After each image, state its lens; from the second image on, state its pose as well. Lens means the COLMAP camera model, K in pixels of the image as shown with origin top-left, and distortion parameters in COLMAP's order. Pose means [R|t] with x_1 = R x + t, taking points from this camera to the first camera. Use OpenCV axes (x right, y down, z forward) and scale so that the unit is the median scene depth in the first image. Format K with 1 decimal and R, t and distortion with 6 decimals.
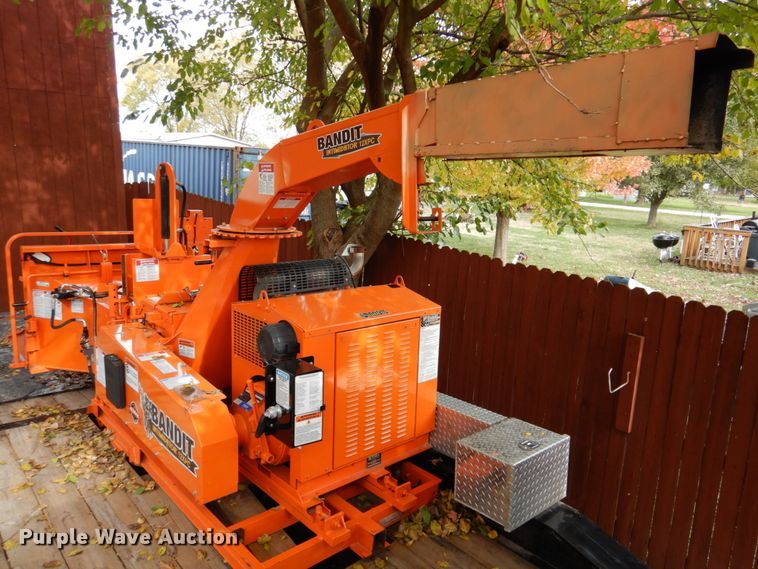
lens RADIAL K [[532.0, 0, 379.0], [0, 532.0, 284.5], [0, 0, 1]] dist [0.004995, 0.002182]
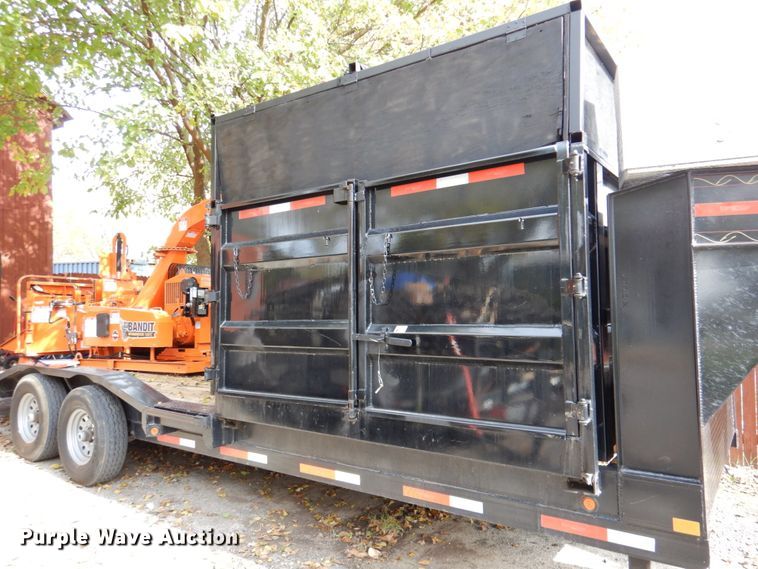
lens RADIAL K [[532.0, 0, 379.0], [0, 532.0, 284.5], [0, 0, 1]] dist [0.004995, 0.002182]
pose [[0.974358, -0.042809, 0.220893, 0.041361], [0.094134, 0.969243, -0.227389, 0.255334], [-0.204365, 0.242352, 0.948420, -0.517882]]
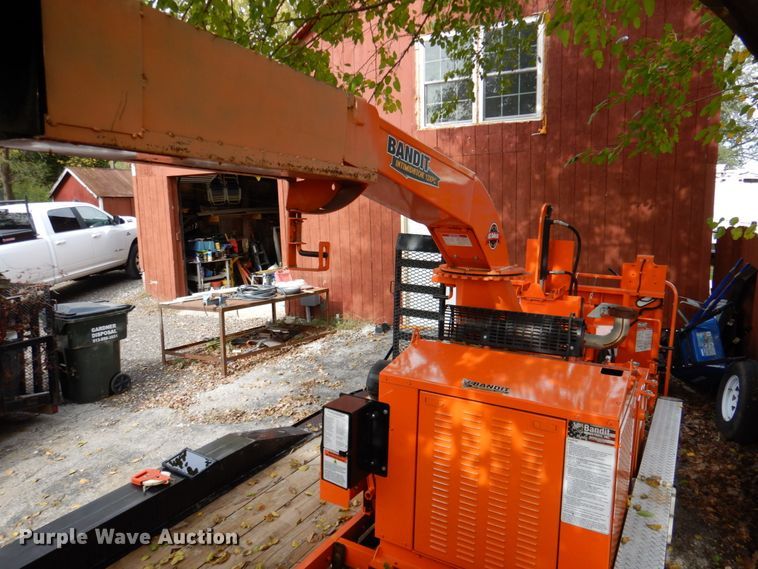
lens RADIAL K [[532.0, 0, 379.0], [0, 532.0, 284.5], [0, 0, 1]] dist [0.004995, 0.002182]
pose [[0.310930, 0.092366, -0.945934, 0.243890], [-0.174838, 0.983840, 0.038598, -0.035043], [0.934213, 0.153383, 0.322055, 0.219240]]
